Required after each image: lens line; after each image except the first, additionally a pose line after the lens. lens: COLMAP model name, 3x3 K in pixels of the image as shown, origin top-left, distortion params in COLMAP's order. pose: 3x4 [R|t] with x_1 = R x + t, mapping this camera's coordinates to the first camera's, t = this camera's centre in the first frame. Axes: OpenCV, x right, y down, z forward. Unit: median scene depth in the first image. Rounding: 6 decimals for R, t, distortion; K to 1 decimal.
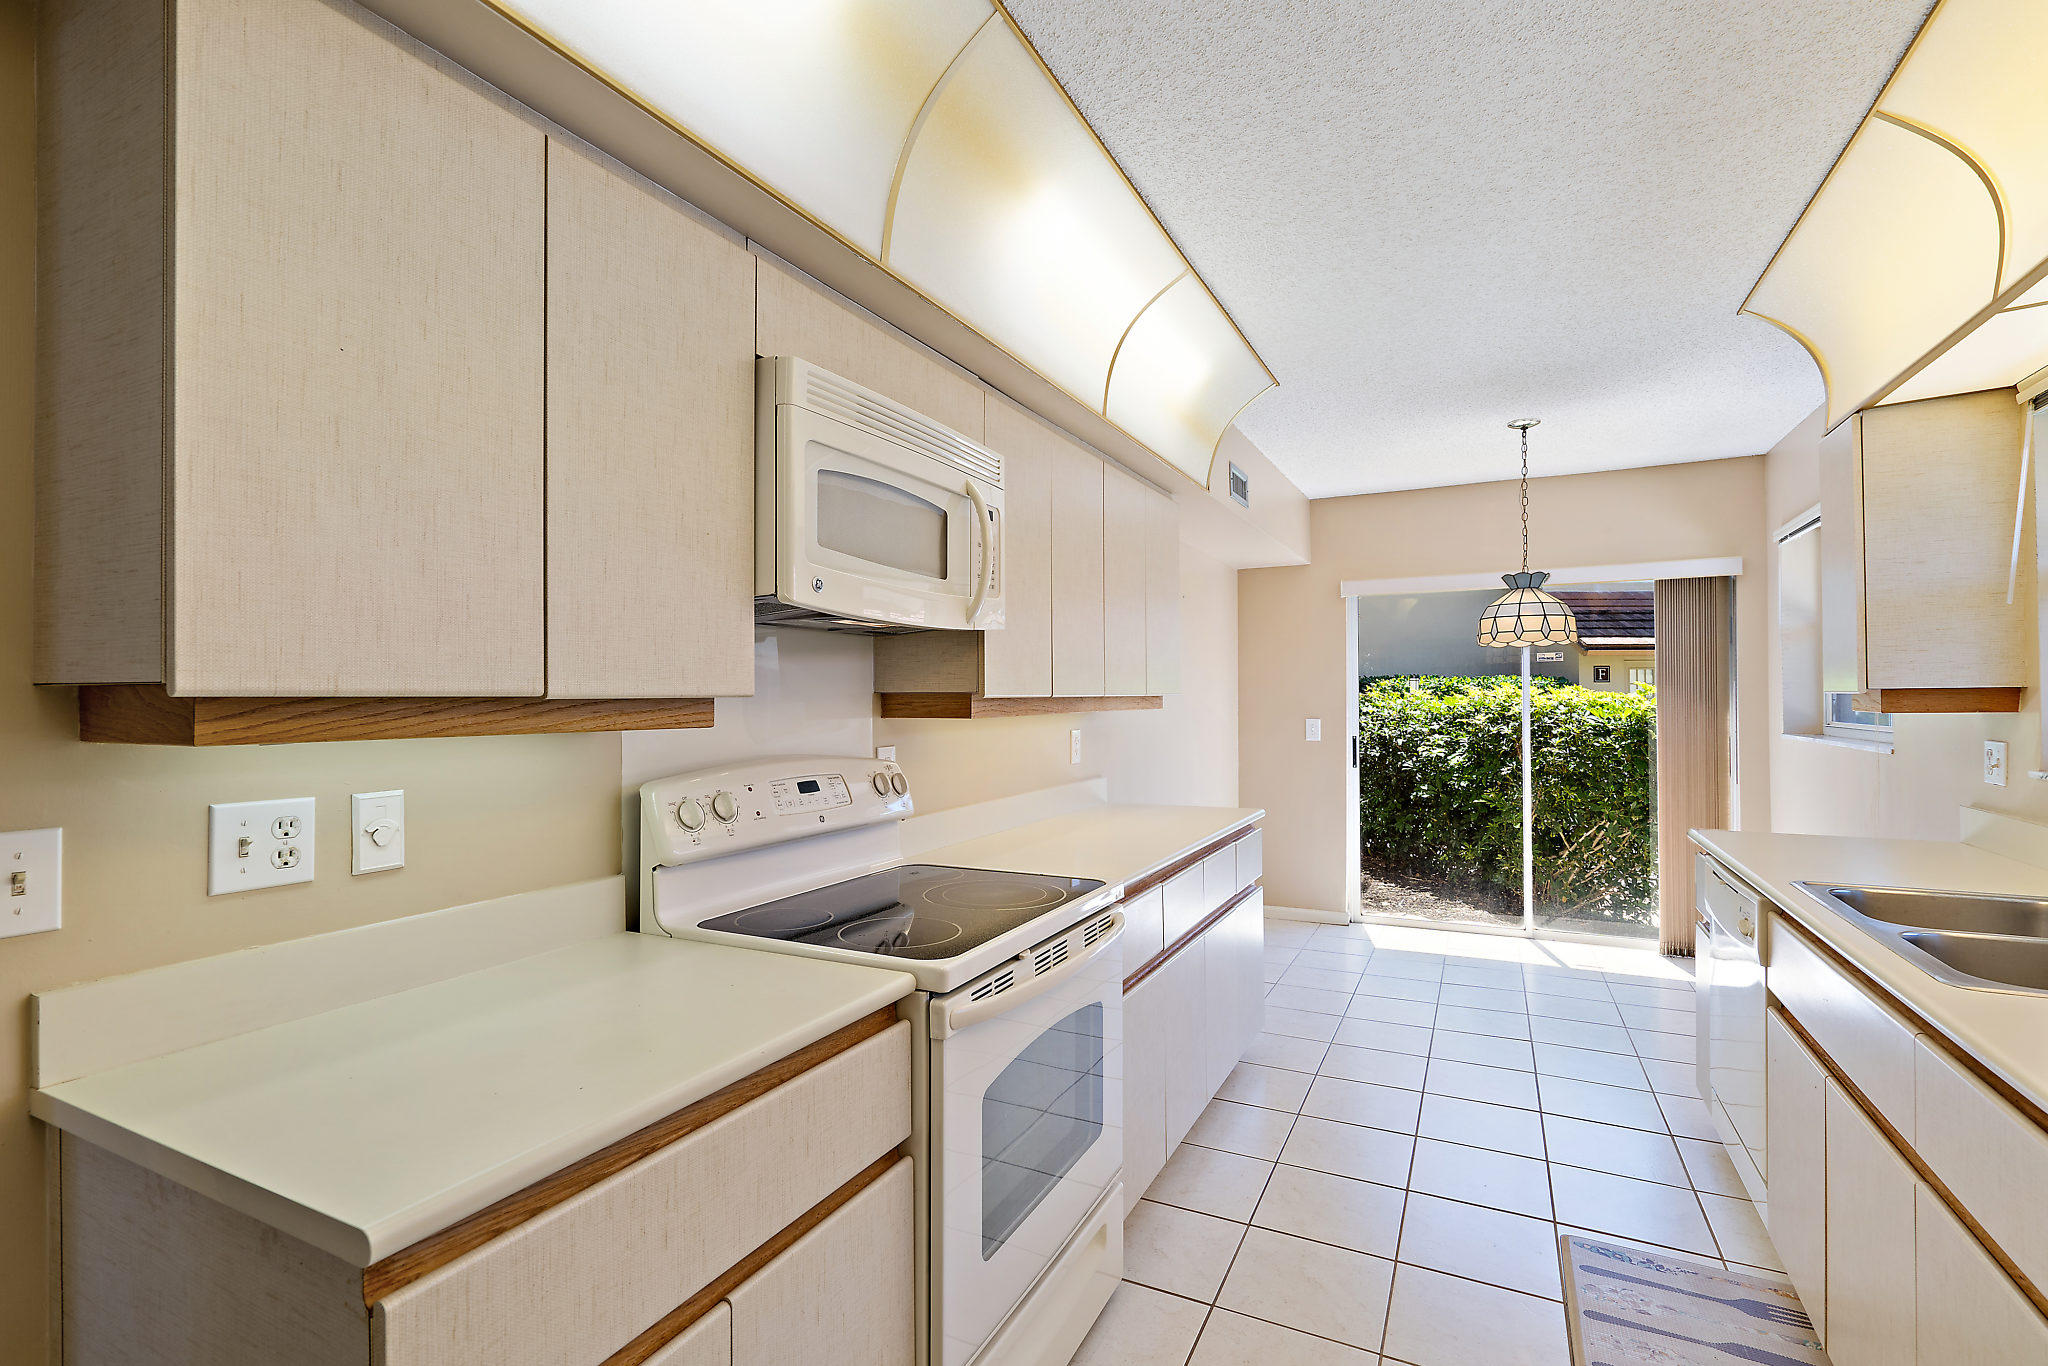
lens RADIAL K [[942.3, 0, 1013.7], [0, 942.3, 700.9], [0, 0, 1]] dist [-0.000418, 0.000800]
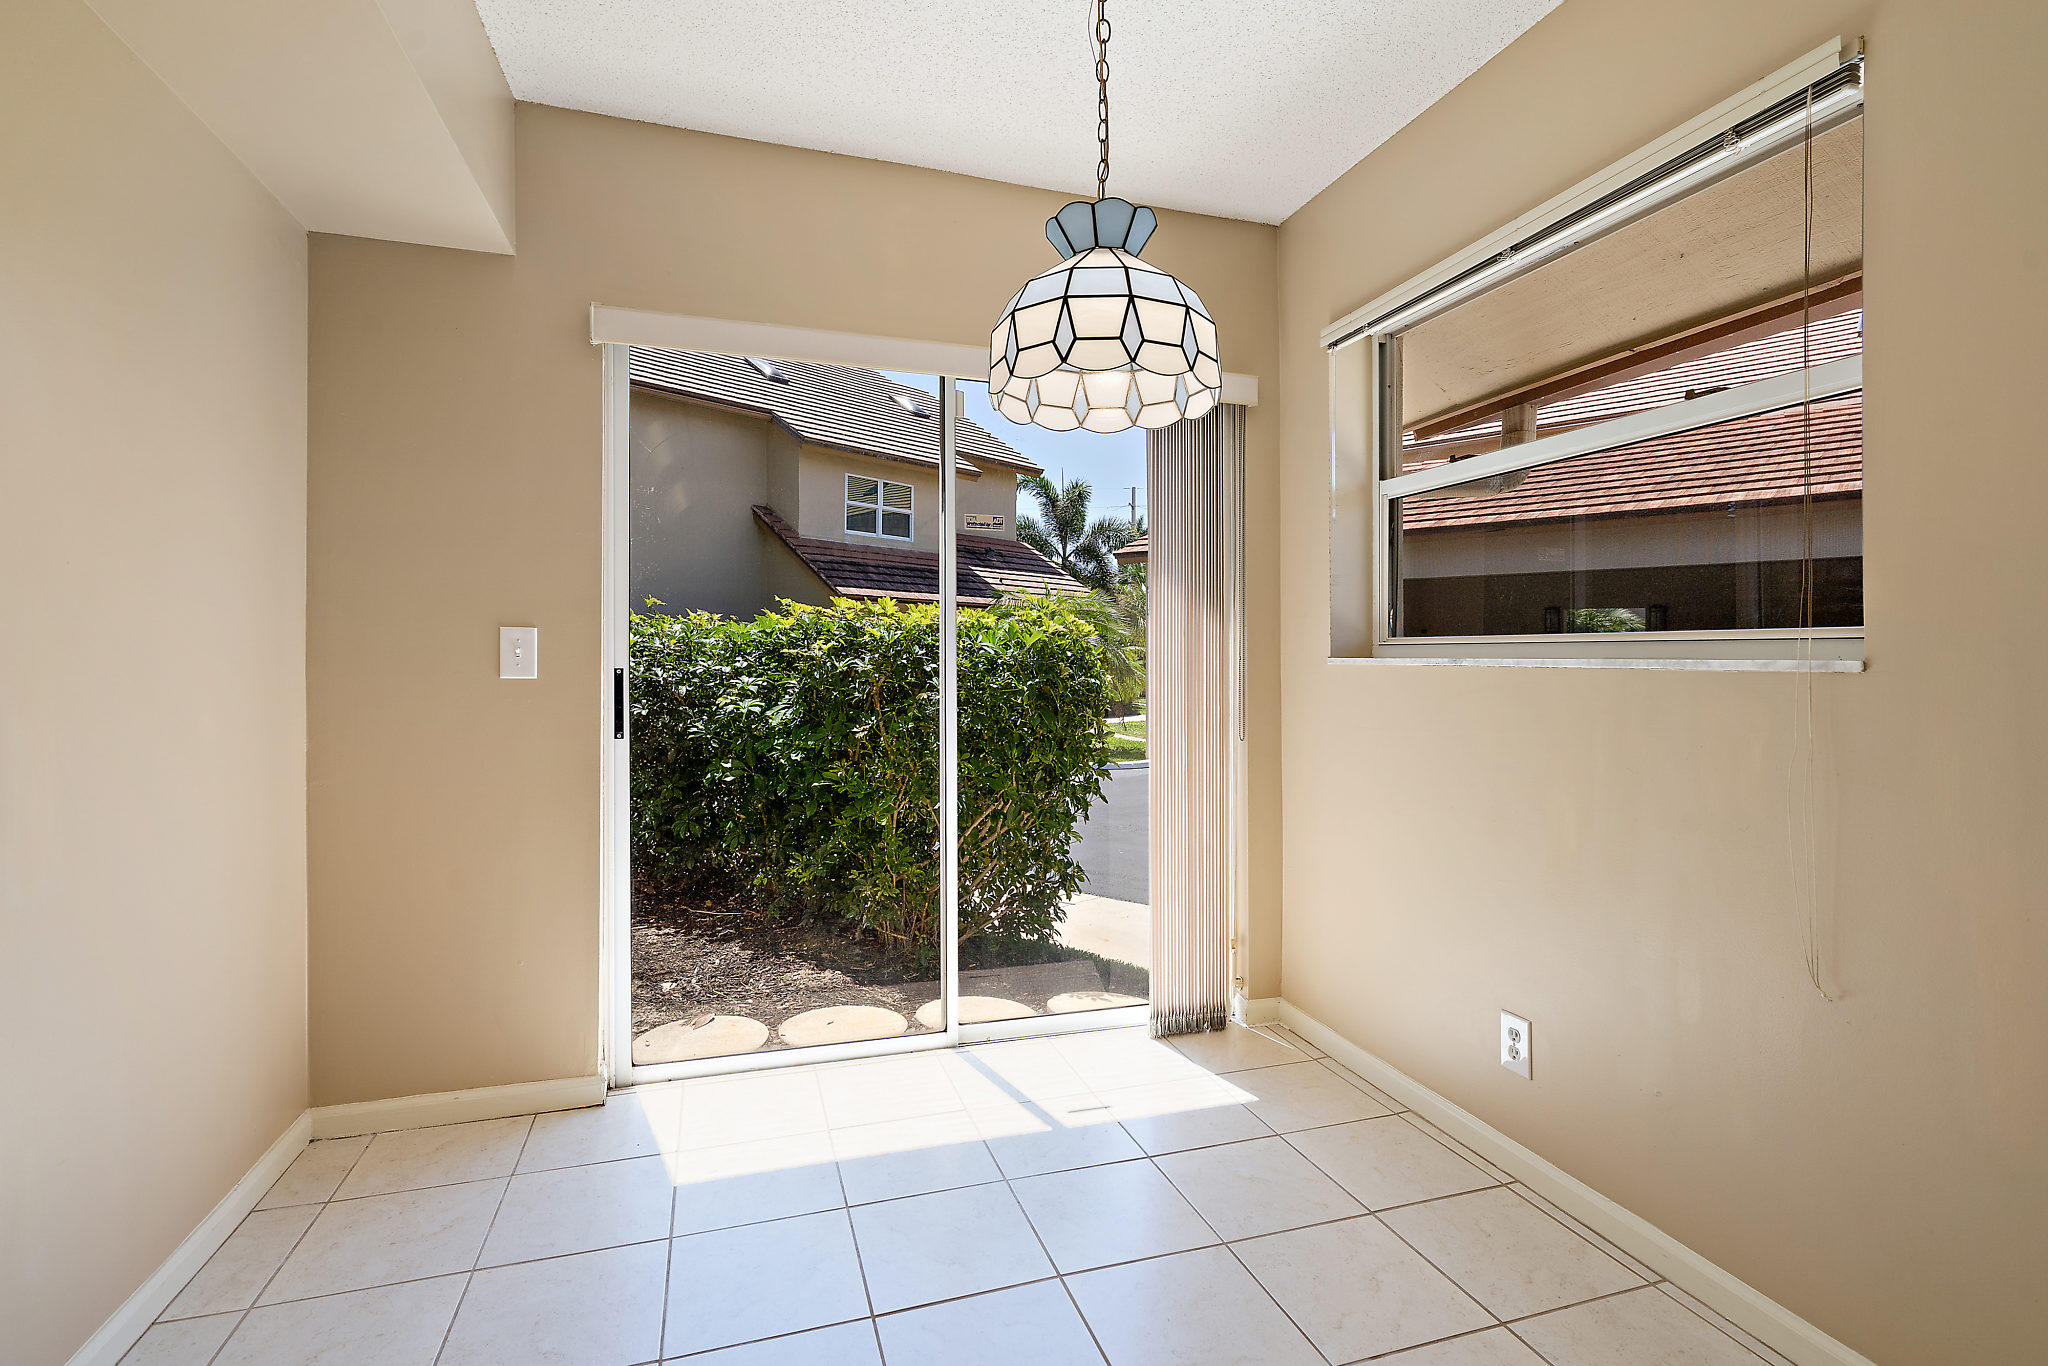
lens RADIAL K [[942.3, 0, 1011.9], [0, 942.3, 677.6], [0, 0, 1]] dist [-0.000418, 0.000800]
pose [[0.718226, -0.001310, 0.695809, 0.157390], [-0.011037, 0.999851, 0.013275, 0.028239], [-0.695723, -0.017214, 0.718104, 0.468265]]
